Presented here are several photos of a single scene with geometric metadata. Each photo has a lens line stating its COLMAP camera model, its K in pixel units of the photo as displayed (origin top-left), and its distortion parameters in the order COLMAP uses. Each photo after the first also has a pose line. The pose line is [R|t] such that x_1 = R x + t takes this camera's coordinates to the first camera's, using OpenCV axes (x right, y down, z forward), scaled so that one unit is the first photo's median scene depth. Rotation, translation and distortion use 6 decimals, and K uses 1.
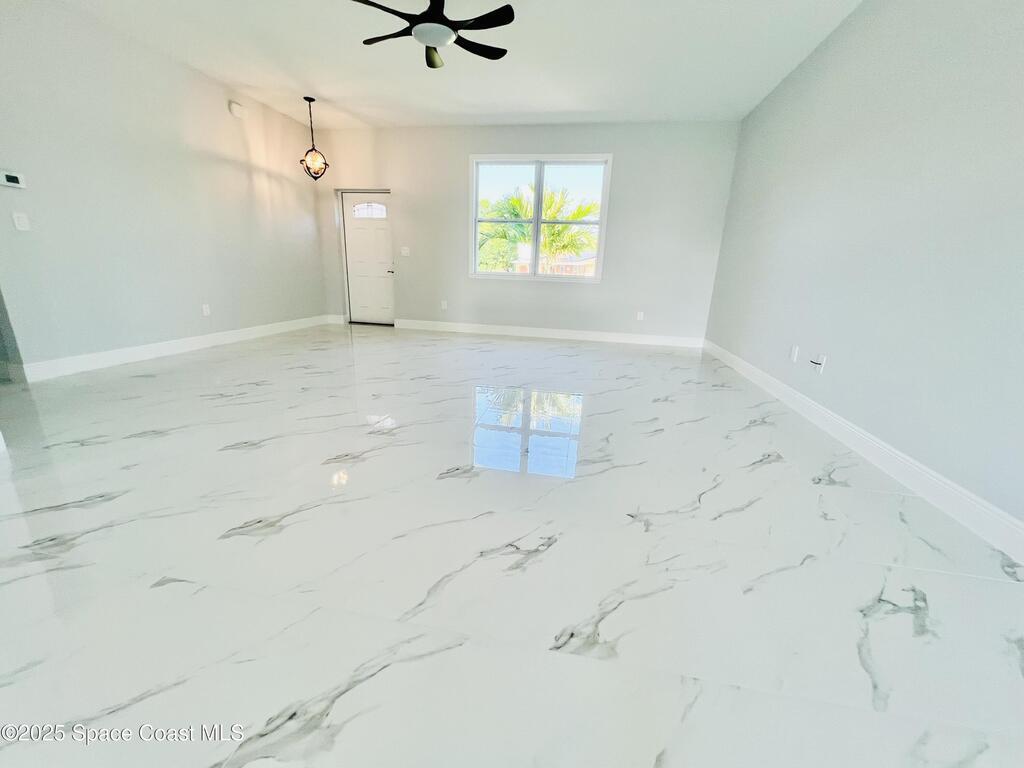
lens RADIAL K [[410.6, 0, 512.0], [0, 410.6, 387.5], [0, 0, 1]] dist [-0.001467, -0.000108]
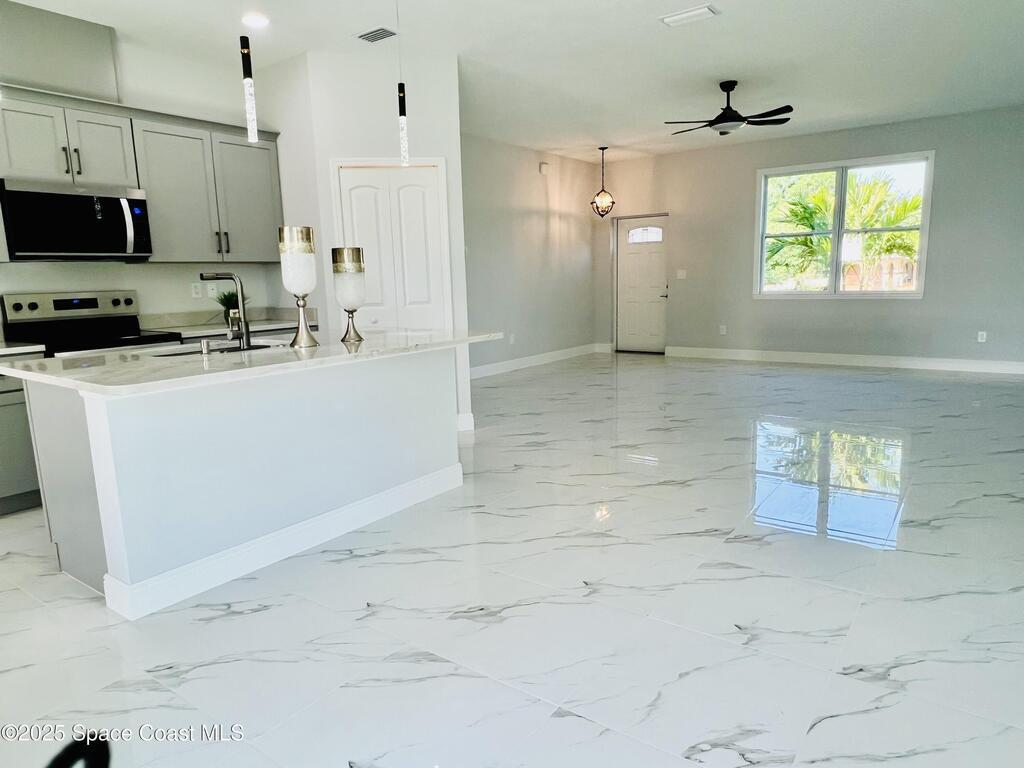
lens RADIAL K [[663.1, 0, 506.0], [0, 663.1, 394.0], [0, 0, 1]] dist [-0.005472, 0.002424]
pose [[0.895317, 0.016101, -0.445138, 0.063051], [-0.063775, 0.993684, -0.092330, 0.112598], [0.440840, 0.111053, 0.890689, -0.532702]]
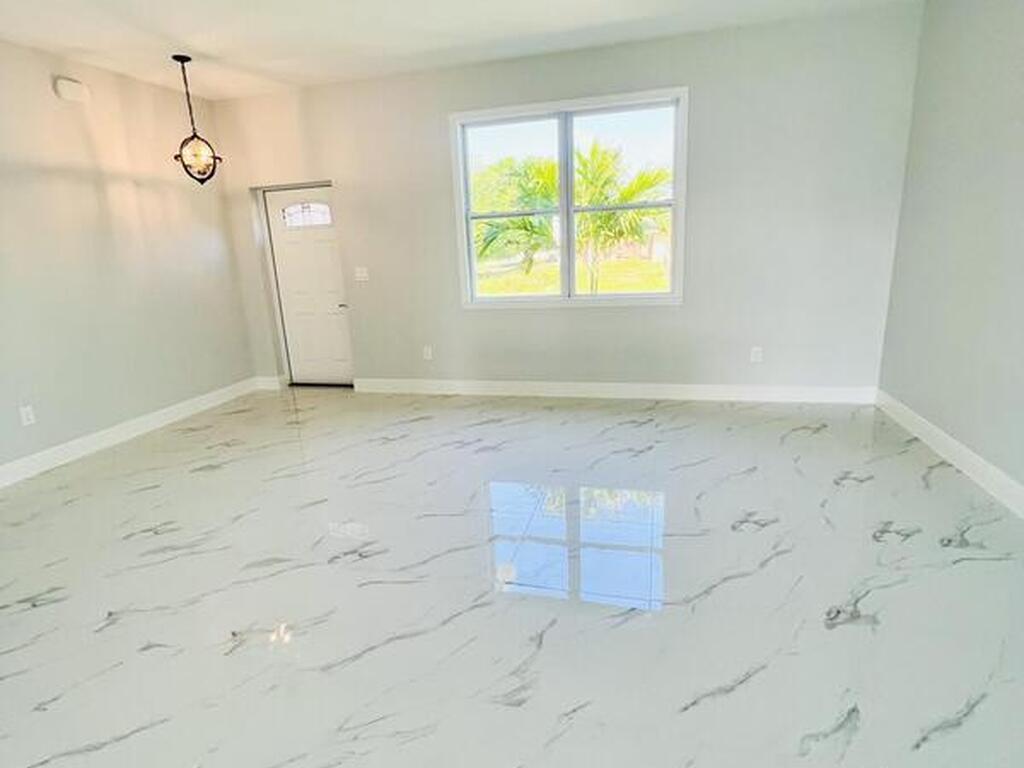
lens RADIAL K [[548.2, 0, 509.3], [0, 548.2, 382.6], [0, 0, 1]] dist [-0.002381, 0.001003]
pose [[0.993152, -0.063483, -0.098077, 0.041284], [0.060285, 0.997559, -0.035237, -0.133100], [0.100075, 0.029083, 0.994555, 0.206404]]
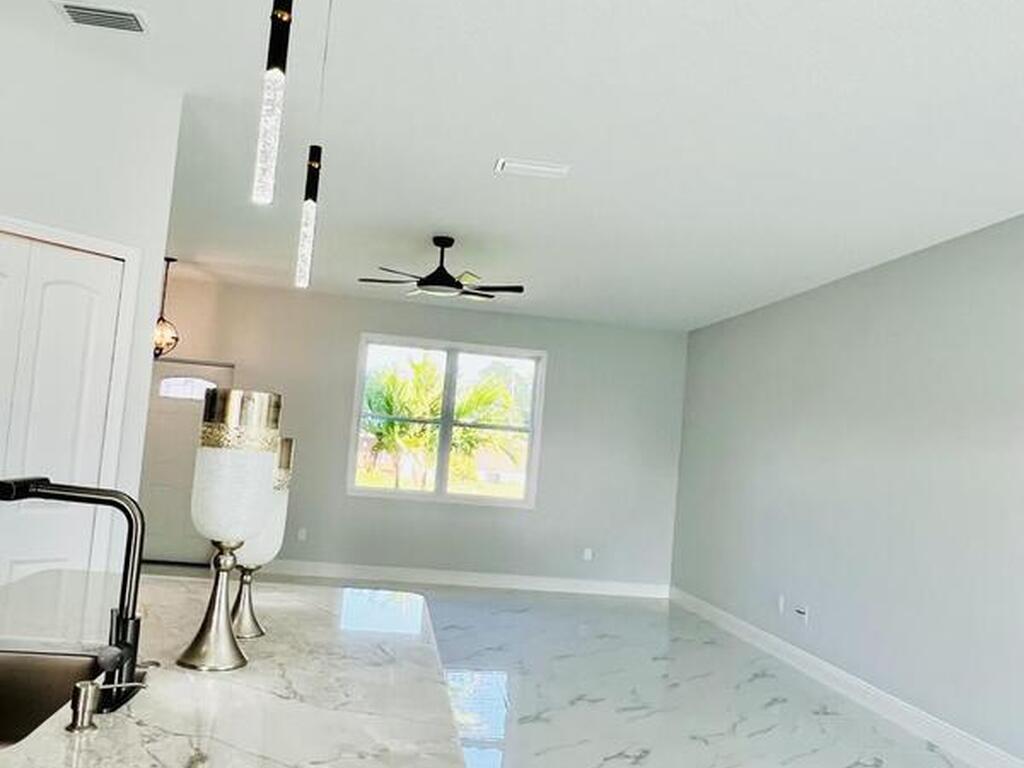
lens RADIAL K [[879.7, 0, 505.7], [0, 879.7, 385.7], [0, 0, 1]] dist [0.008120, -0.025578]
pose [[0.948748, 0.065131, 0.309248, -0.337228], [0.041058, 0.944838, -0.324955, 0.045197], [-0.313354, 0.320997, 0.893739, -0.457927]]
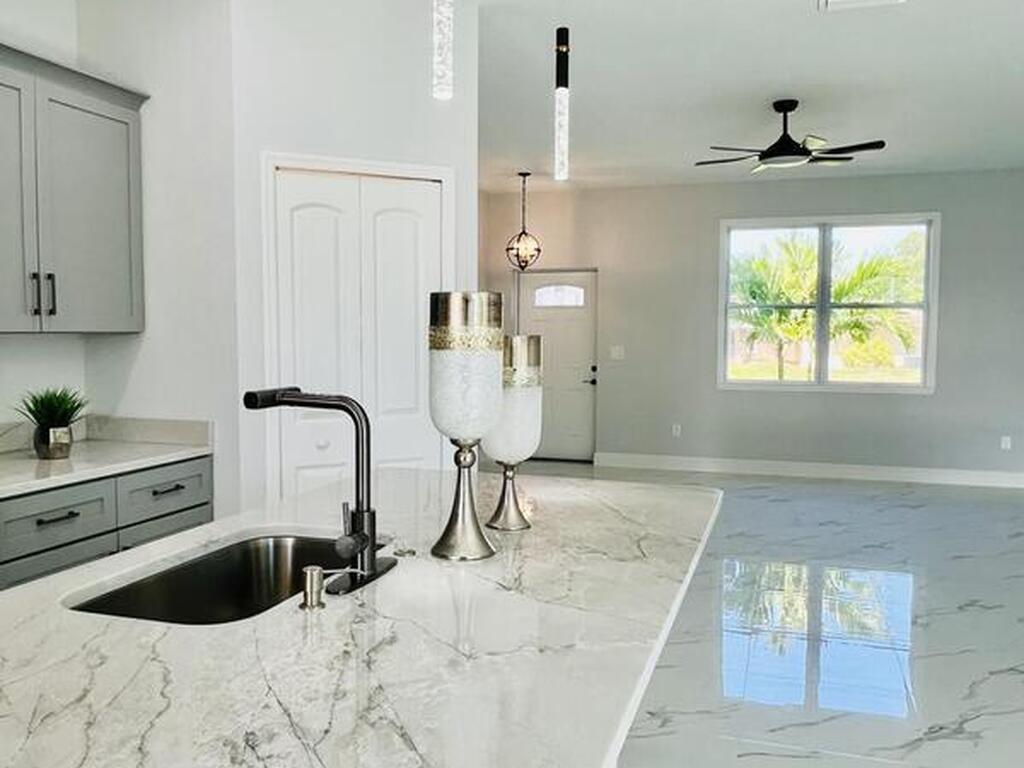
lens RADIAL K [[879.7, 0, 497.5], [0, 879.7, 386.3], [0, 0, 1]] dist [0.008120, -0.025578]
pose [[0.989524, -0.025163, -0.142161, -0.272972], [-0.006776, 0.975513, -0.219838, 0.043838], [0.144211, 0.218499, 0.965123, -0.444938]]
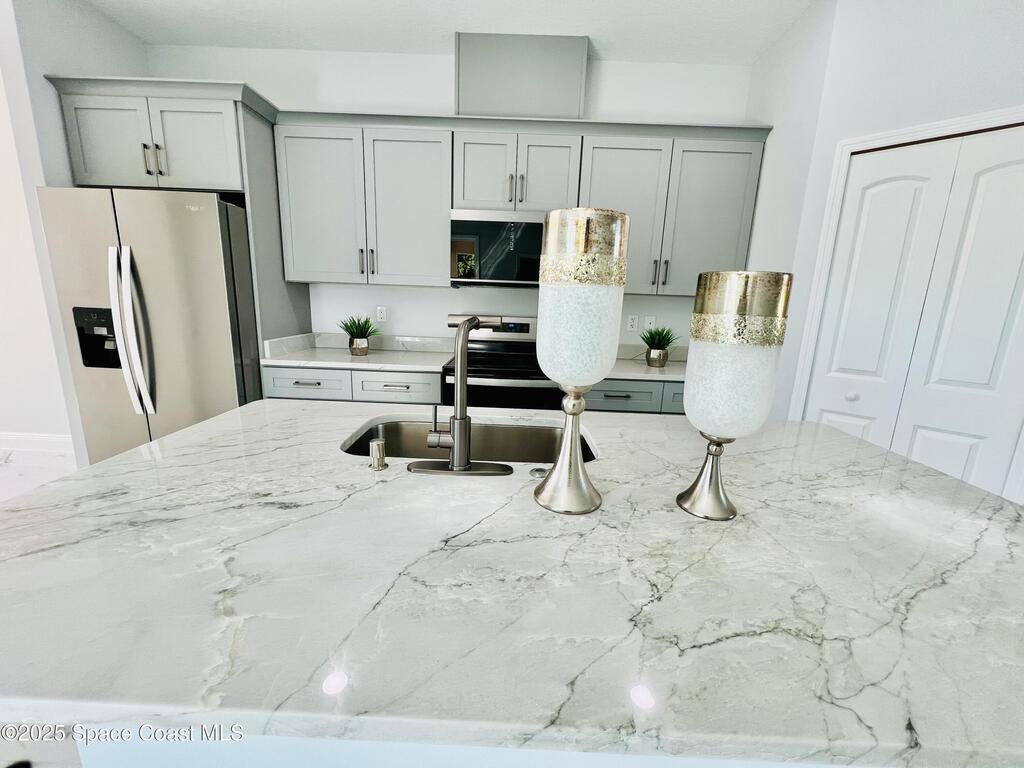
lens RADIAL K [[409.4, 0, 511.2], [0, 409.4, 387.2], [0, 0, 1]] dist [-0.002051, 0.000475]
pose [[0.161563, 0.177532, -0.970762, -0.199916], [-0.304611, 0.944624, 0.122056, -0.017445], [0.938674, 0.275985, 0.206694, -0.179987]]
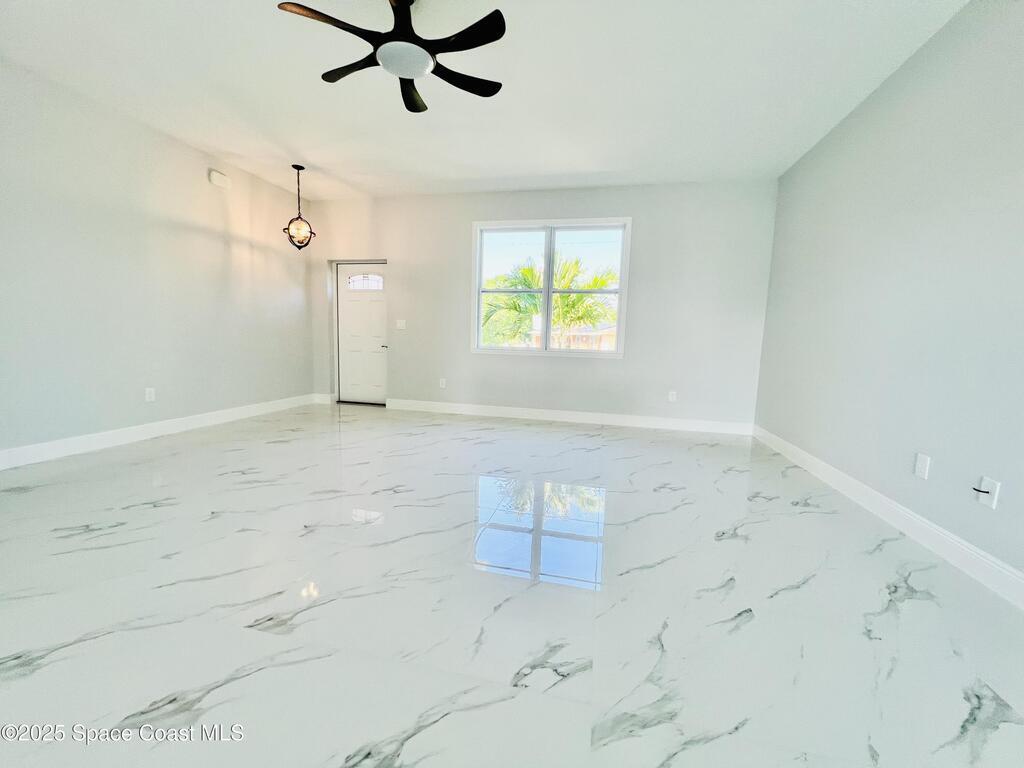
lens RADIAL K [[410.6, 0, 511.9], [0, 410.6, 386.9], [0, 0, 1]] dist [-0.001467, -0.000108]
pose [[0.999059, -0.001636, -0.043342, 0.022572], [-0.005468, 0.986564, -0.163283, -0.057209], [0.043027, 0.163367, 0.985627, 0.163526]]
